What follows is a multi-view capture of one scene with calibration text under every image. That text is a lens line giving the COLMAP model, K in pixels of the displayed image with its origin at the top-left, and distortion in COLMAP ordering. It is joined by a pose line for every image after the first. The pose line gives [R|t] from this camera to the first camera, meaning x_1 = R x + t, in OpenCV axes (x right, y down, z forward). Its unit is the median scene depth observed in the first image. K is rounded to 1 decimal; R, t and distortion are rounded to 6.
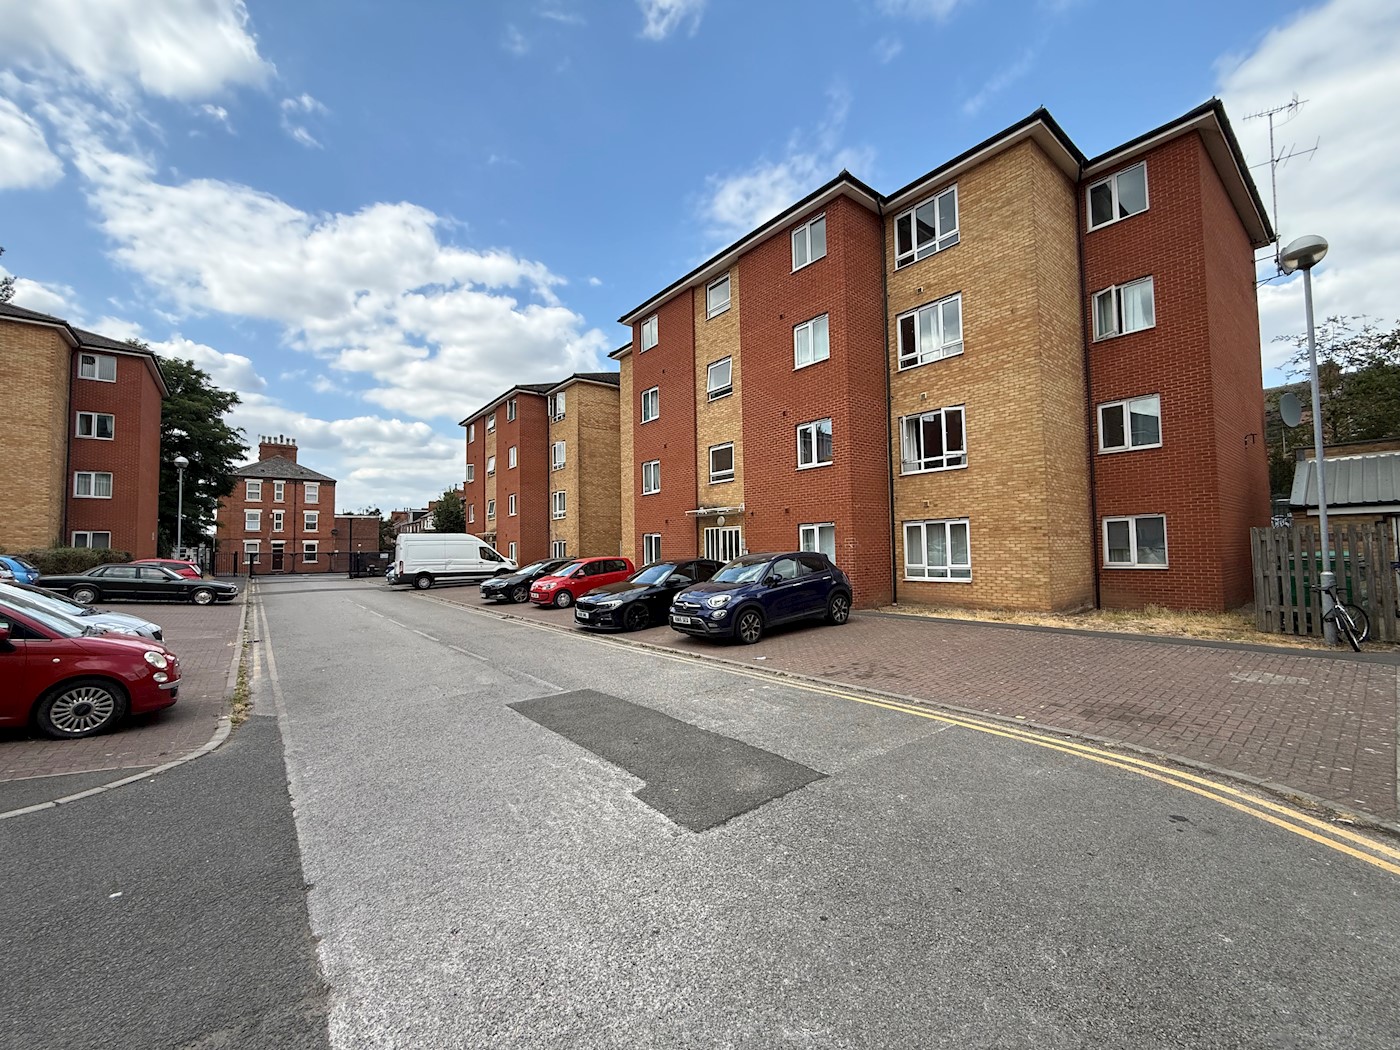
lens RADIAL K [[559.8, 0, 695.4], [0, 559.8, 522.9], [0, 0, 1]] dist [-0.000468, 0.000144]
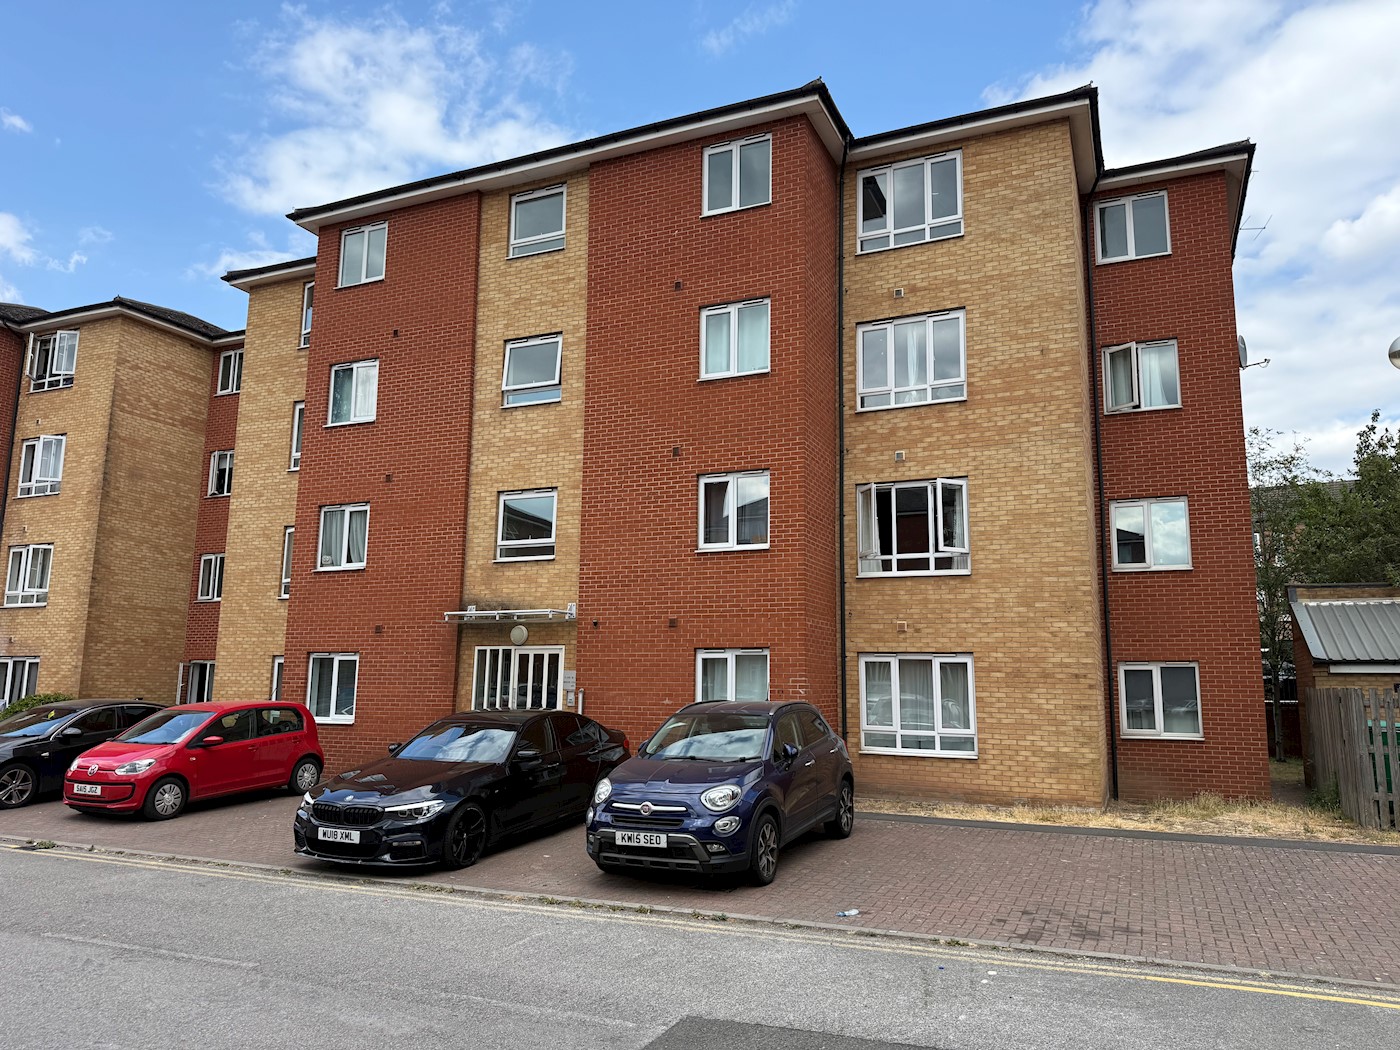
lens RADIAL K [[961.5, 0, 697.6], [0, 961.5, 531.4], [0, 0, 1]] dist [0.099357, -0.126882]
pose [[0.884988, 0.105478, 0.453508, -0.275661], [-0.052758, 0.990446, -0.127407, 0.009133], [-0.462614, 0.088828, 0.882098, 0.148020]]
